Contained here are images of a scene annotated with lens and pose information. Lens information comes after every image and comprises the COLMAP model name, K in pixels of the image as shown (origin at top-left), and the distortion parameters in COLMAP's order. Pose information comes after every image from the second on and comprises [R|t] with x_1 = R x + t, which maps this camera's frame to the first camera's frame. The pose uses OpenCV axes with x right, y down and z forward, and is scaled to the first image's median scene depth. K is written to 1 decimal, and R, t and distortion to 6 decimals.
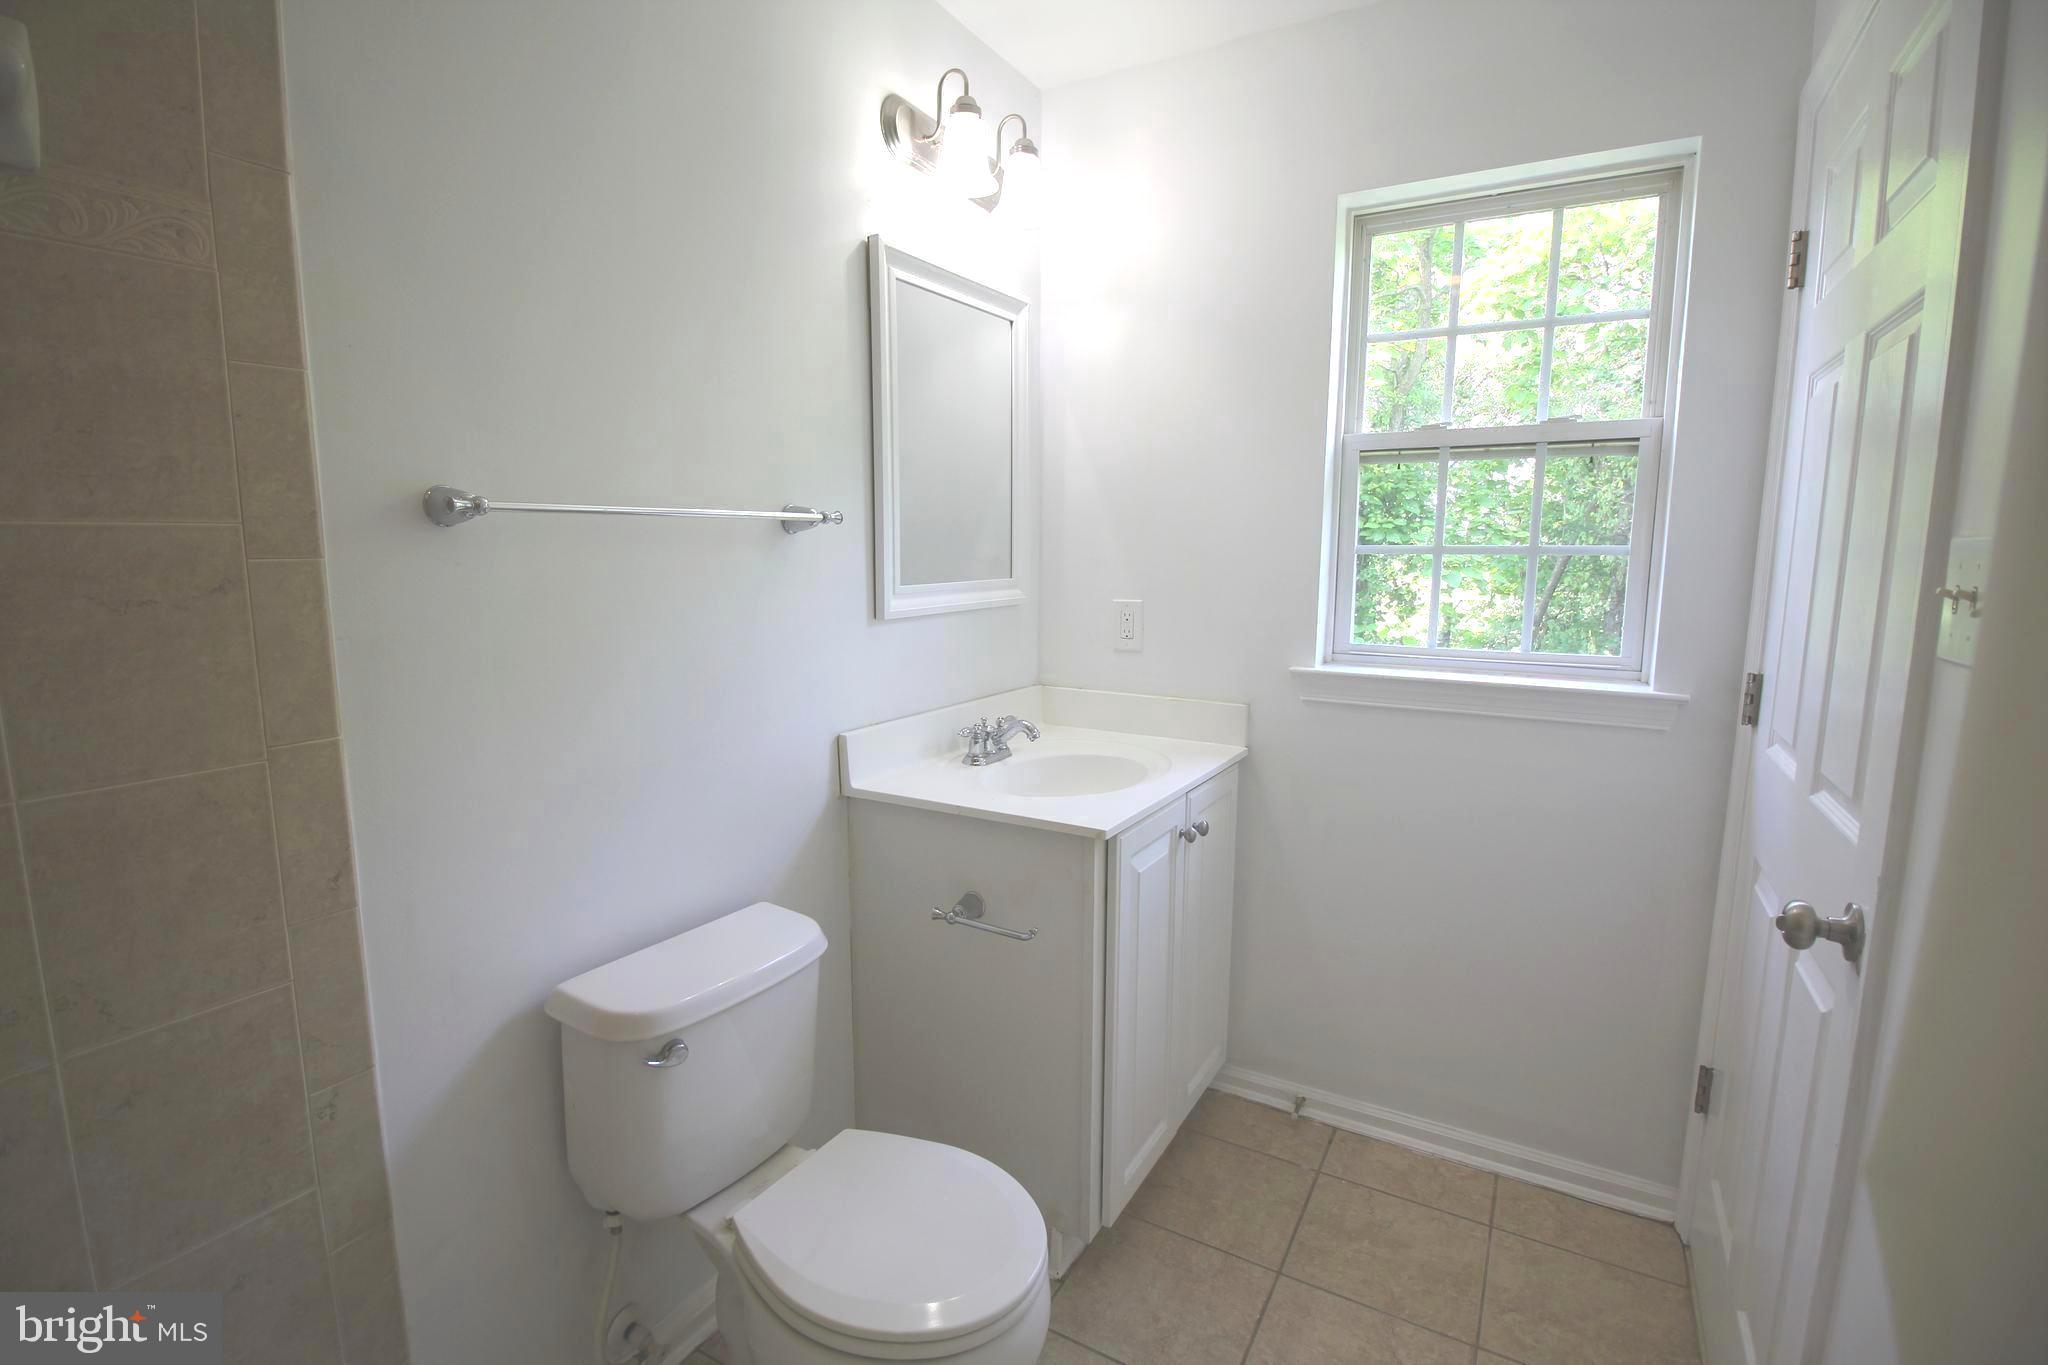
lens RADIAL K [[946.0, 0, 1005.8], [0, 946.0, 677.0], [0, 0, 1]] dist [0.002401, -0.014538]
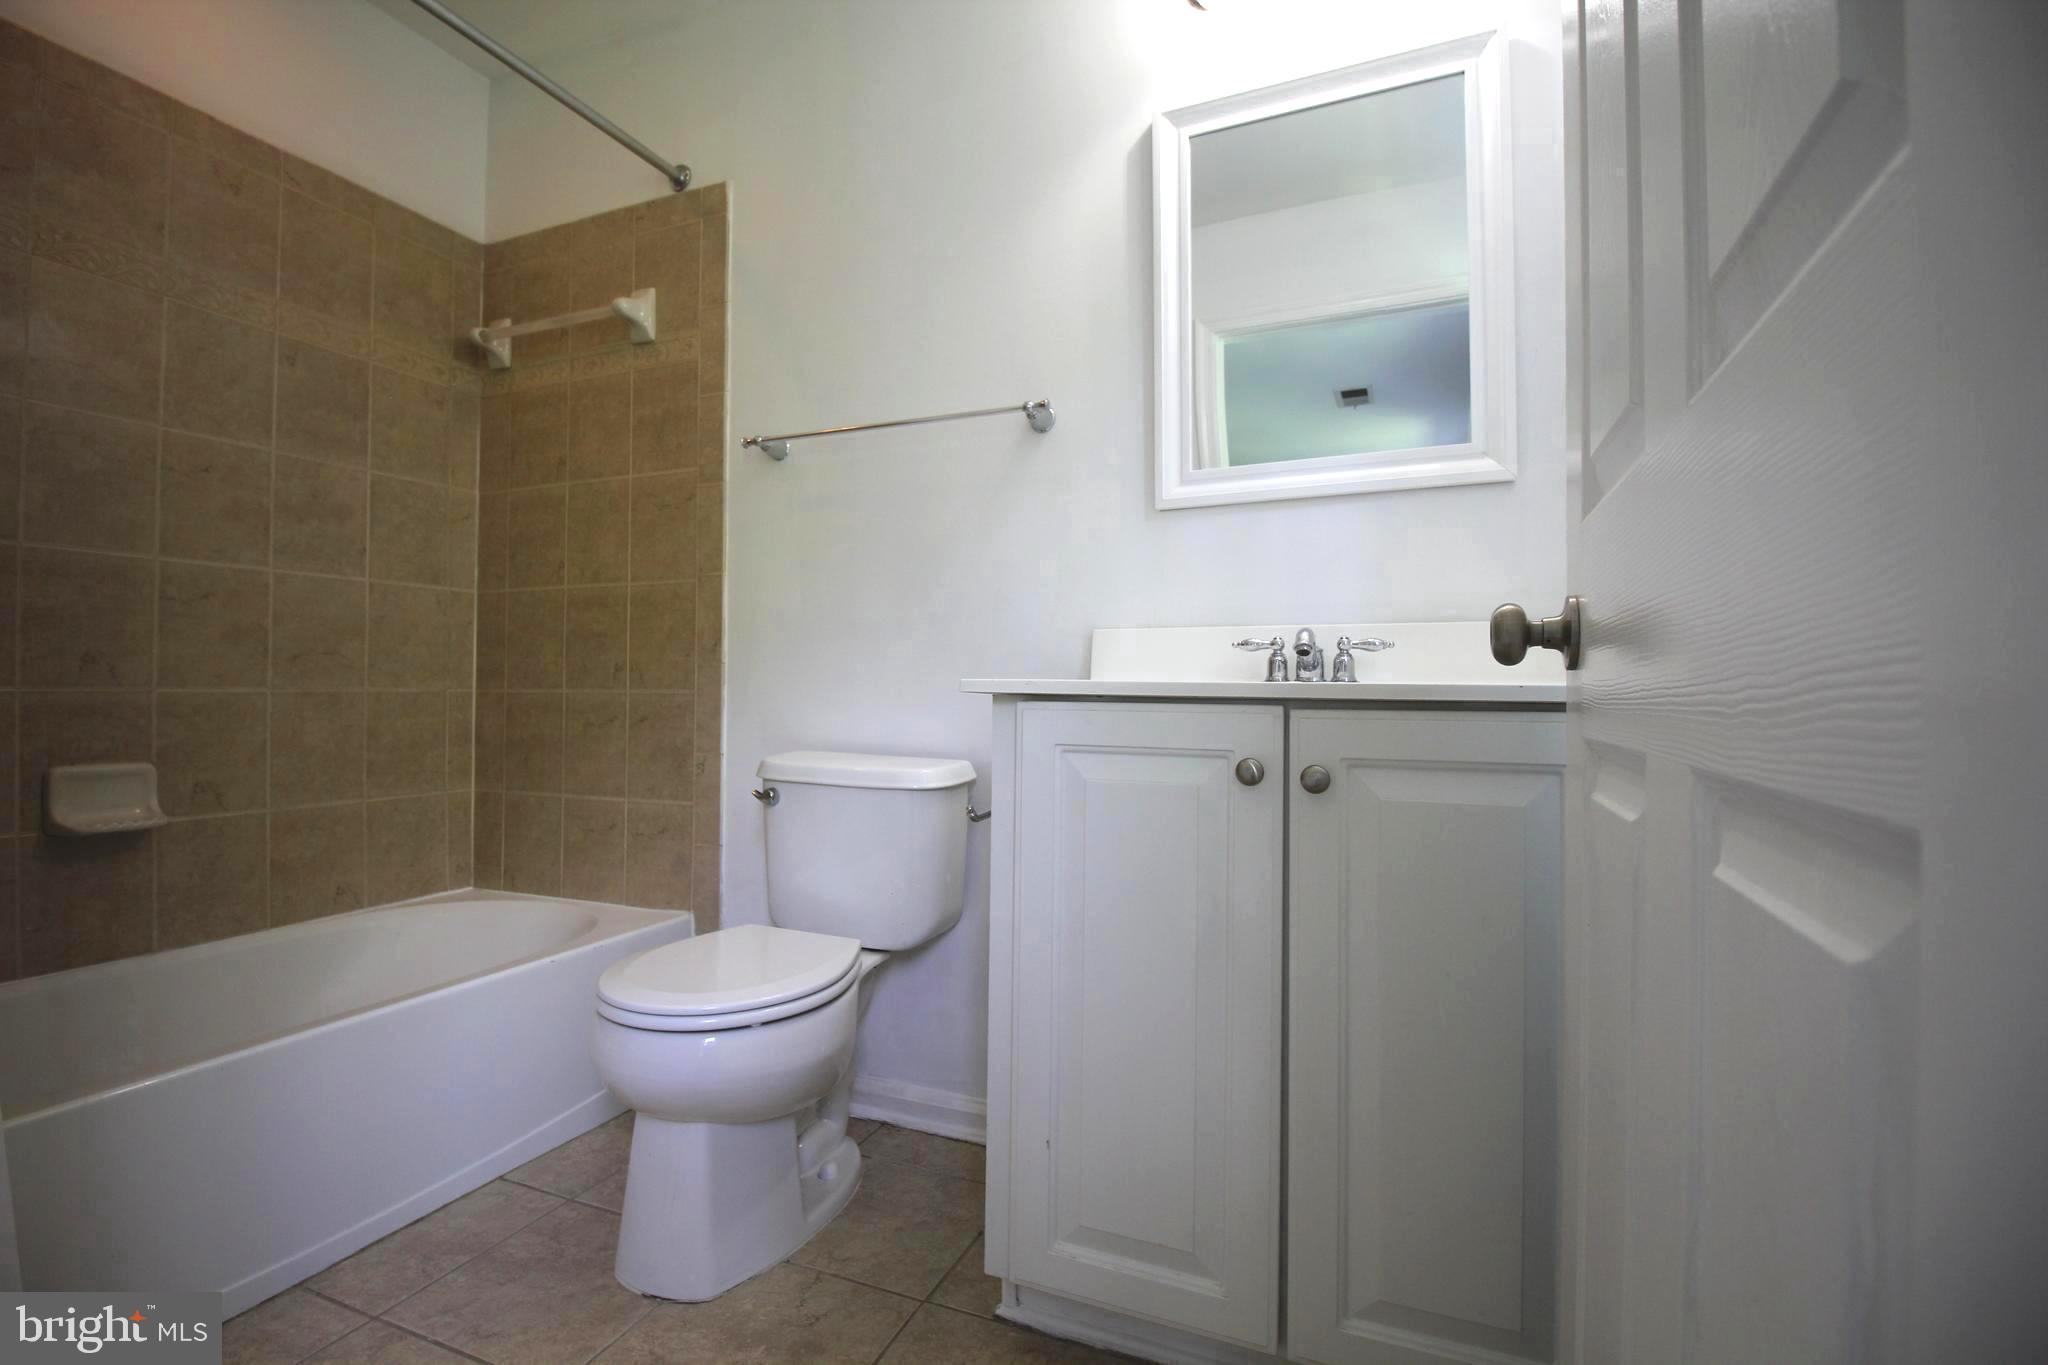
lens RADIAL K [[946.0, 0, 1005.8], [0, 946.0, 677.0], [0, 0, 1]] dist [0.002401, -0.014538]
pose [[0.136886, -0.017300, -0.990436, 0.893427], [-0.141332, 0.989278, -0.036813, 0.182161], [0.980453, 0.145019, 0.132973, 0.918833]]
